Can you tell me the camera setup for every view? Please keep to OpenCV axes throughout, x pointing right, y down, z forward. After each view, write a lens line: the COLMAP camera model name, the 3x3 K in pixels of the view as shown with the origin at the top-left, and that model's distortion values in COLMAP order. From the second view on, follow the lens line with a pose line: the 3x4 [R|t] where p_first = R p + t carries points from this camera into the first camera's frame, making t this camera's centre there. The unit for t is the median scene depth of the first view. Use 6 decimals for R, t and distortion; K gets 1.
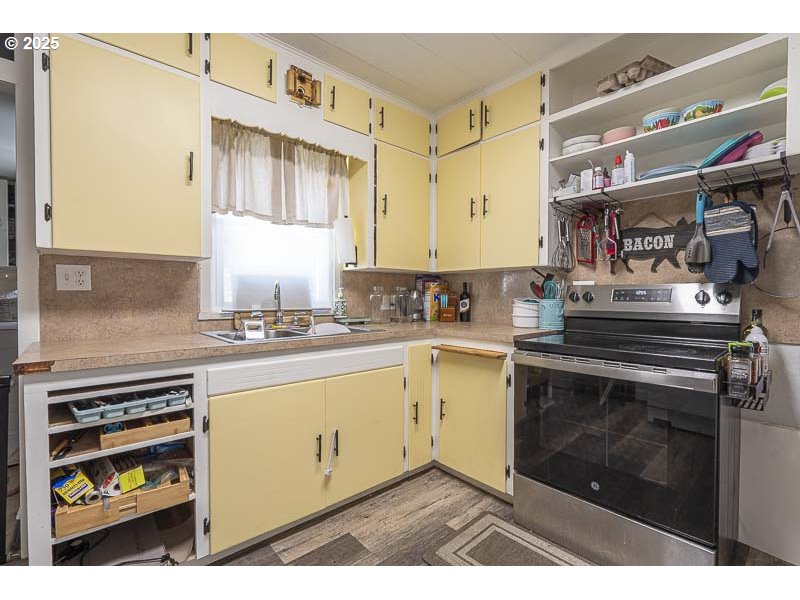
lens RADIAL K [[366.6, 0, 395.5], [0, 366.6, 300.2], [0, 0, 1]] dist [-0.000437, 0.000166]
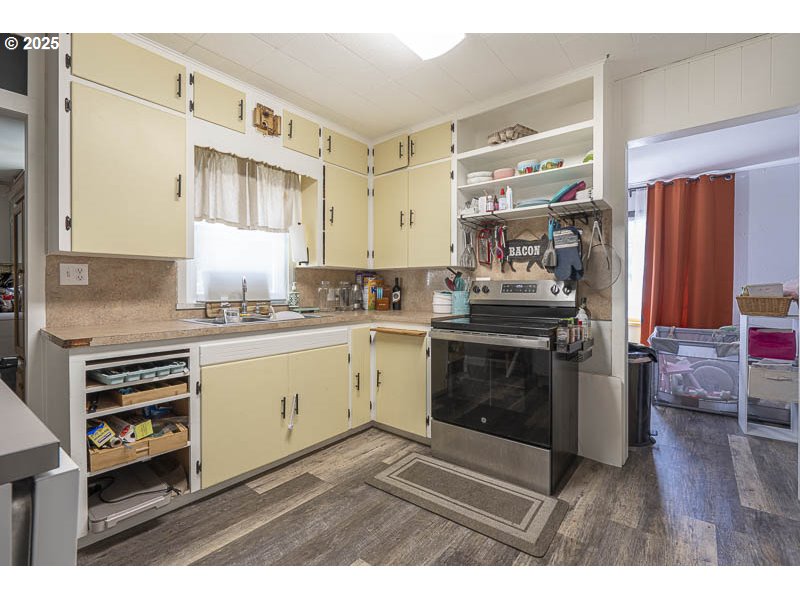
lens RADIAL K [[368.2, 0, 388.4], [0, 368.2, 287.3], [0, 0, 1]] dist [-0.000508, 0.000033]
pose [[0.987865, -0.001033, 0.155311, -0.041604], [0.003332, 0.999889, -0.014541, 0.001919], [-0.155278, 0.014882, 0.987759, -0.304543]]
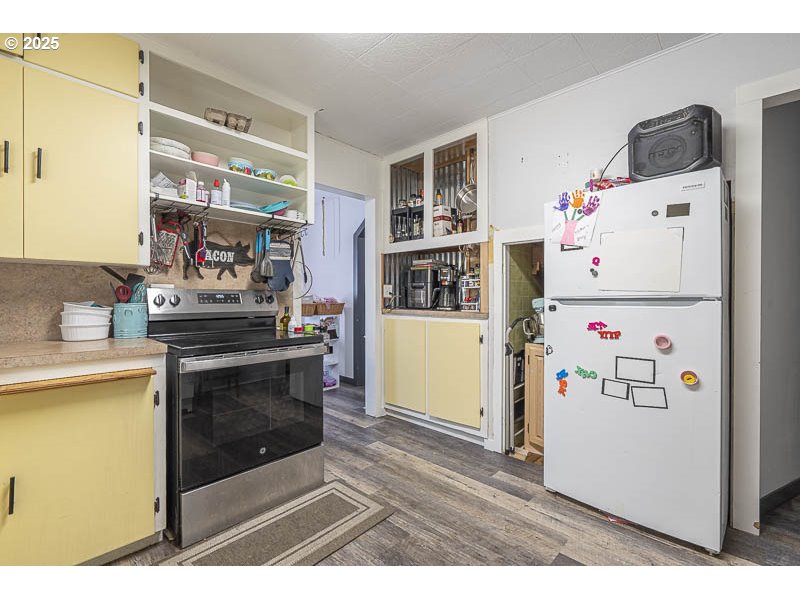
lens RADIAL K [[366.6, 0, 395.5], [0, 366.6, 300.2], [0, 0, 1]] dist [-0.000437, 0.000166]
pose [[-0.090087, -0.007236, 0.995908, -0.587175], [0.015628, 0.999840, 0.008678, -0.008576], [-0.995811, 0.016346, -0.089959, 0.517286]]
